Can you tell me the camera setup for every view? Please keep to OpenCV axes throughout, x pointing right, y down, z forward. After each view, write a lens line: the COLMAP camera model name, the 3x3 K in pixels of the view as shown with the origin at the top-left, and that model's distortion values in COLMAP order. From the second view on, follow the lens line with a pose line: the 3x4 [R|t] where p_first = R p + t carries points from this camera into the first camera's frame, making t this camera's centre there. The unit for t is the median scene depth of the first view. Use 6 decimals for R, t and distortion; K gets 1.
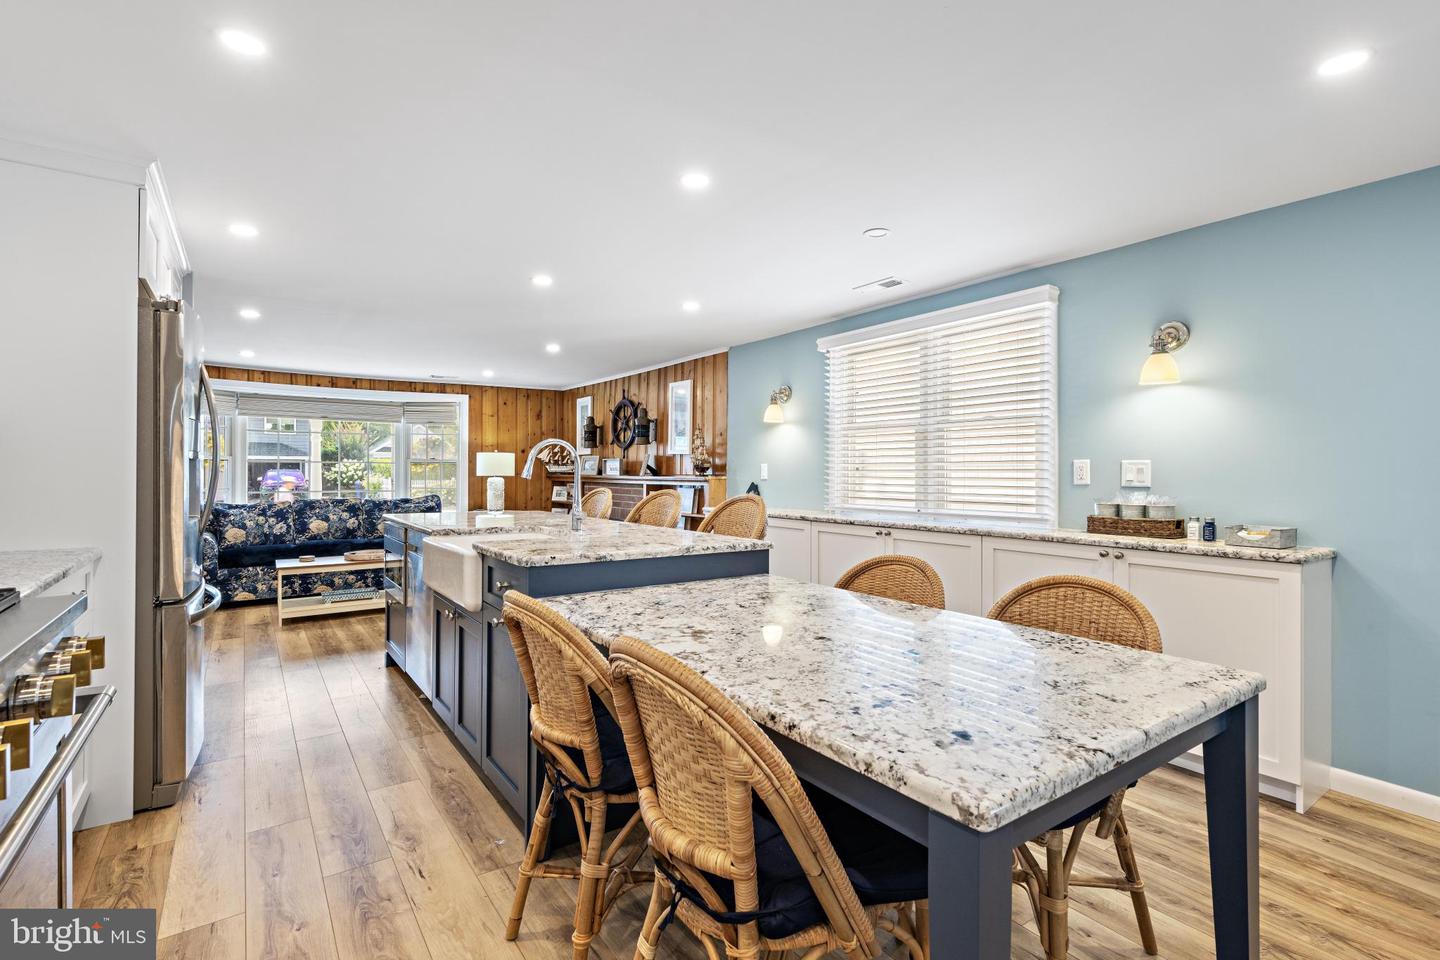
lens RADIAL K [[659.2, 0, 721.2], [0, 659.2, 476.3], [0, 0, 1]] dist [0.001171, 0.000130]
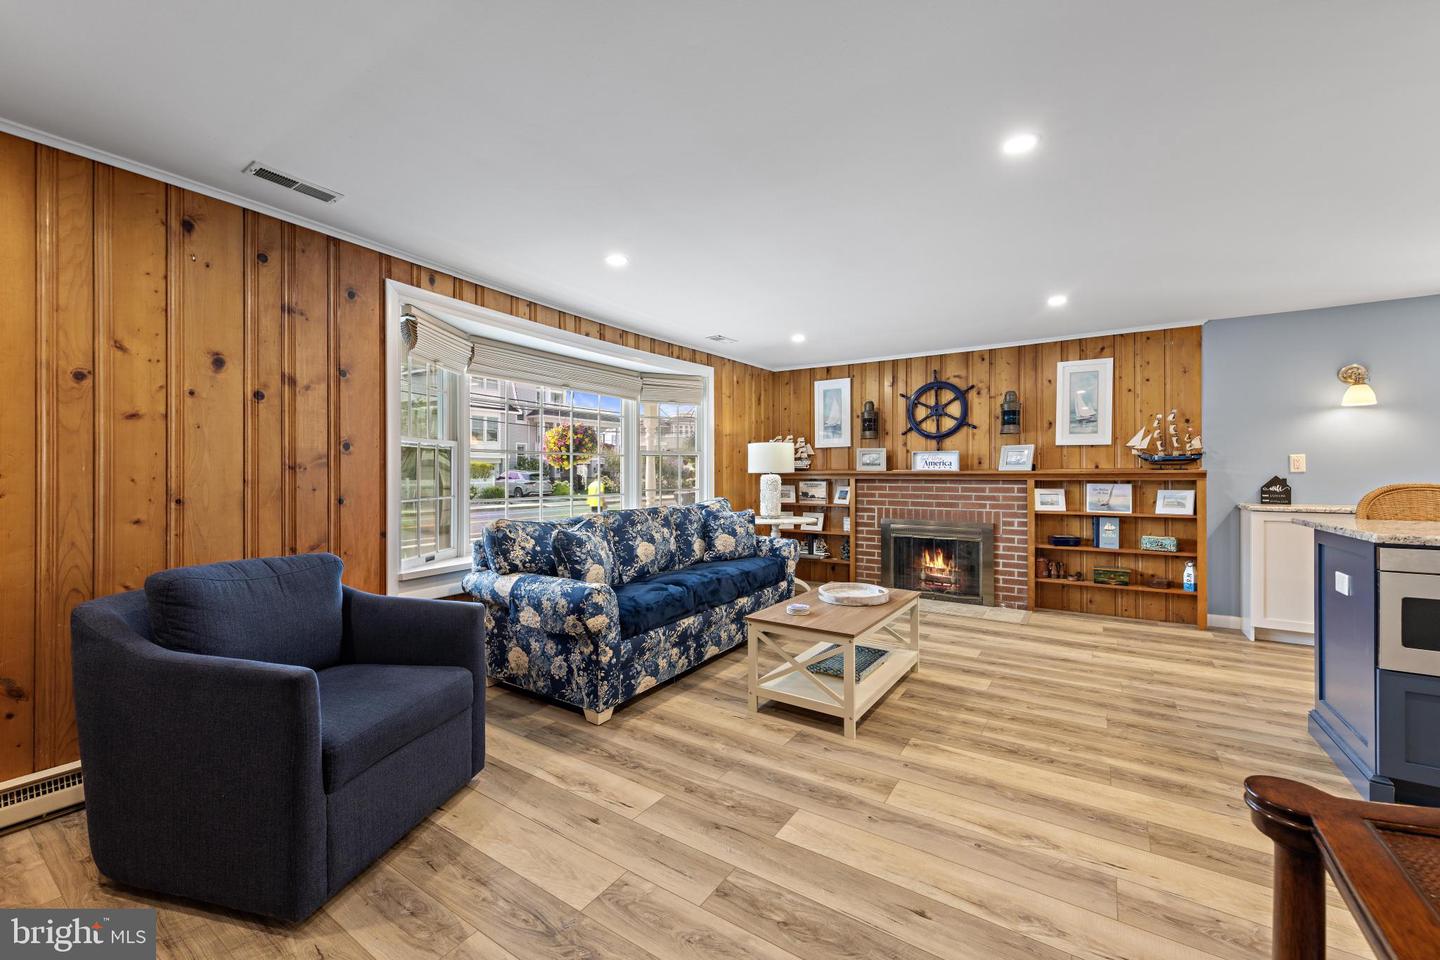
lens RADIAL K [[564.8, 0, 722.2], [0, 564.8, 477.0], [0, 0, 1]] dist [-0.000122, 0.000084]
pose [[0.931148, -0.008210, 0.364549, -0.705433], [0.007516, 0.999966, 0.003323, 0.002034], [-0.364564, -0.000354, 0.931178, 0.439818]]
